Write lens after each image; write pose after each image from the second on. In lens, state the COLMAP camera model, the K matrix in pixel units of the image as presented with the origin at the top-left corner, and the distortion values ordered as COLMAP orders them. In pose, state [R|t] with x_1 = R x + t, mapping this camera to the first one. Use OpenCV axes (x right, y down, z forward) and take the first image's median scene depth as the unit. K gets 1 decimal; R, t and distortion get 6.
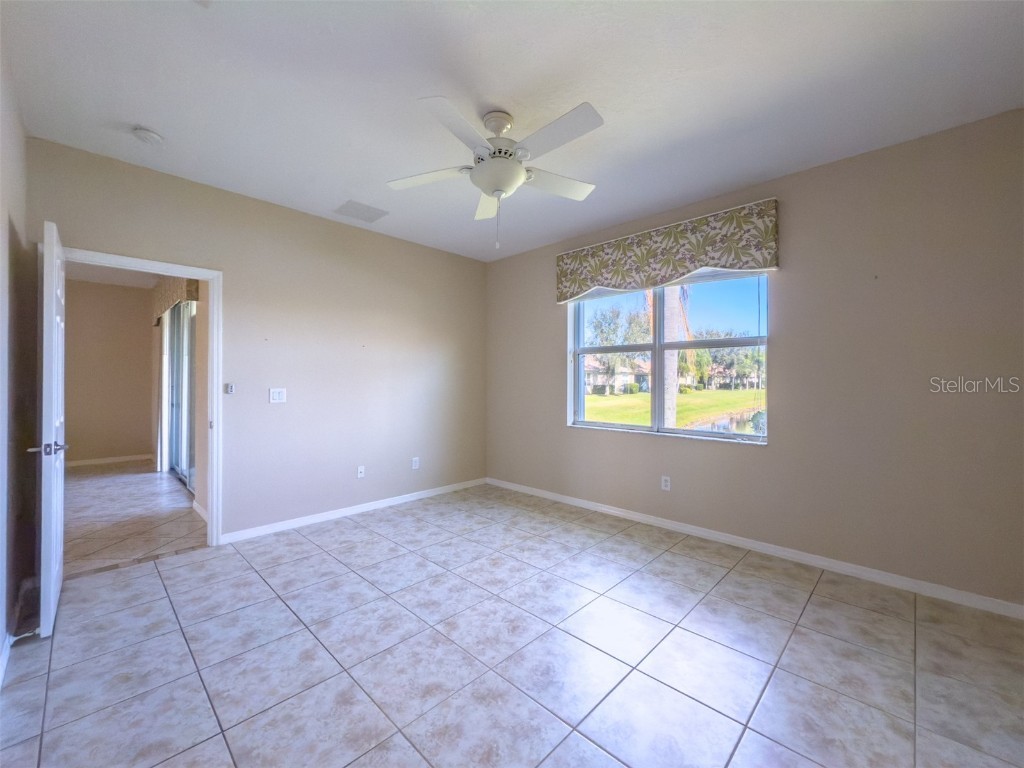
lens RADIAL K [[413.2, 0, 513.2], [0, 413.2, 385.9], [0, 0, 1]] dist [0.001739, 0.000067]
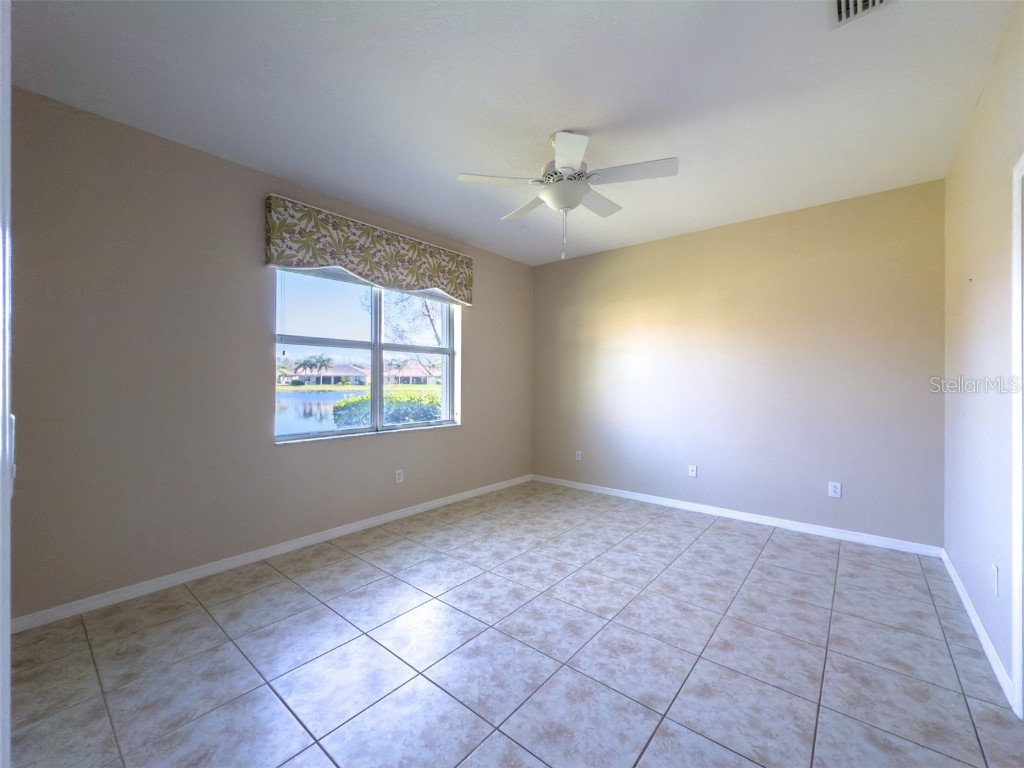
lens RADIAL K [[419.0, 0, 512.0], [0, 419.0, 384.0], [0, 0, 1]] dist [-0.000217, 0.000239]
pose [[-0.070903, -0.011123, 0.997421, -0.930748], [0.006684, 0.999910, 0.011625, -0.016656], [-0.997461, 0.007491, -0.070822, 1.006601]]
